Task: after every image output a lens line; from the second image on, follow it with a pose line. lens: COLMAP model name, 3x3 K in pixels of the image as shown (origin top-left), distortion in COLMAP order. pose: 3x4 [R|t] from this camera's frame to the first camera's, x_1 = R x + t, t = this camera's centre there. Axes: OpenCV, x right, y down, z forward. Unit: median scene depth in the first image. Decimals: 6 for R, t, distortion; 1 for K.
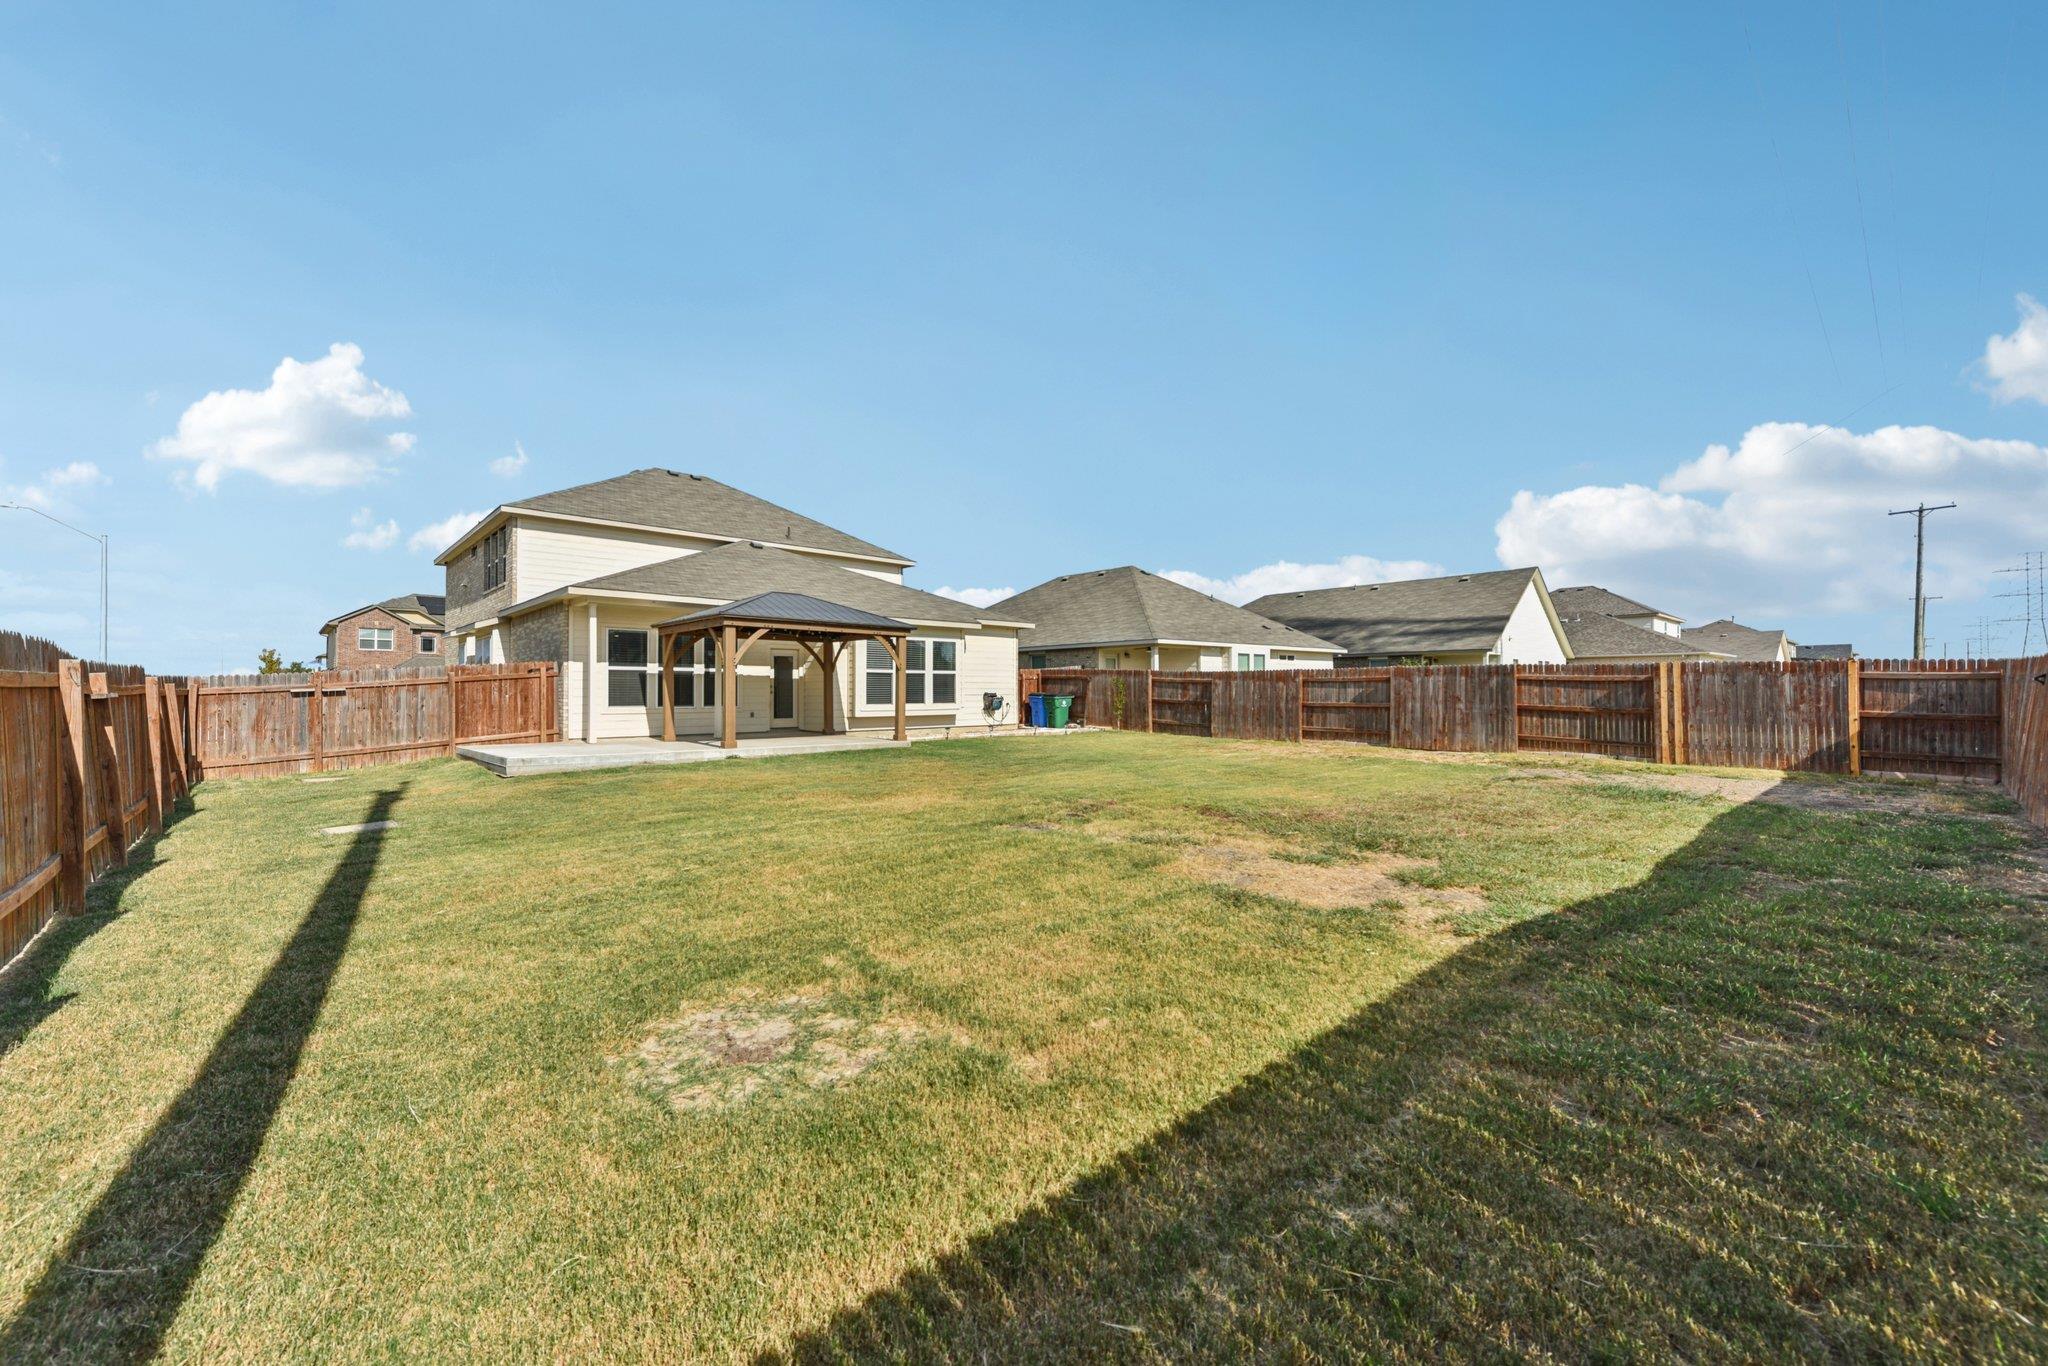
lens RADIAL K [[847.9, 0, 1022.9], [0, 847.9, 672.7], [0, 0, 1]] dist [0.013016, -0.000002]
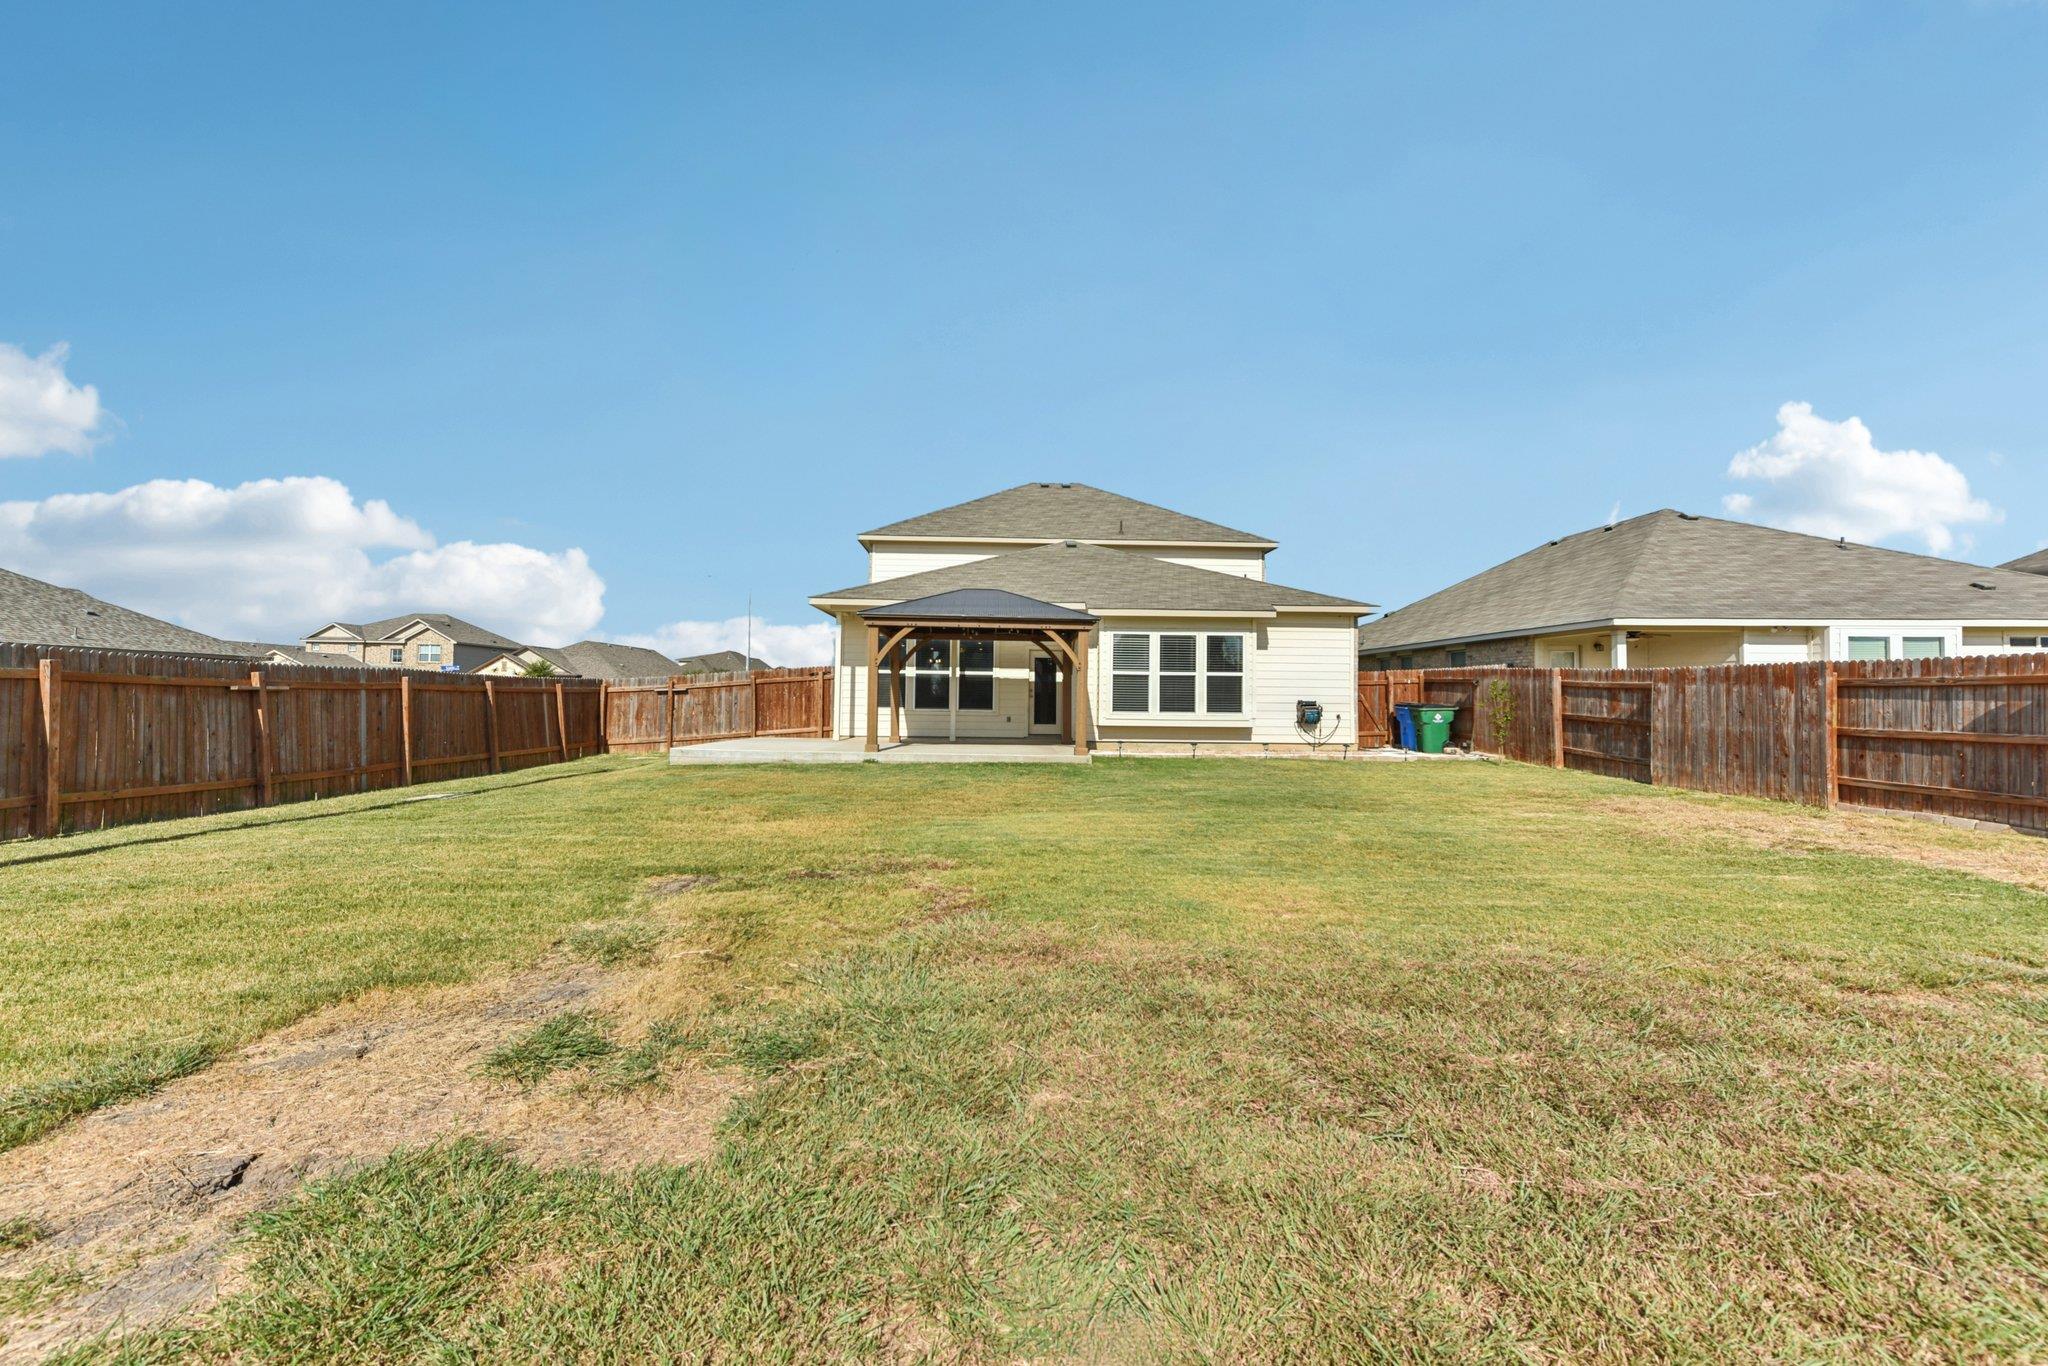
lens RADIAL K [[813.1, 0, 1024.9], [0, 813.1, 687.5], [0, 0, 1]] dist [0.015843, 0.000083]
pose [[0.729928, 0.002191, -0.683520, 0.294816], [0.002550, 0.999979, 0.005928, 0.007190], [0.683519, -0.006070, 0.729907, 0.309421]]
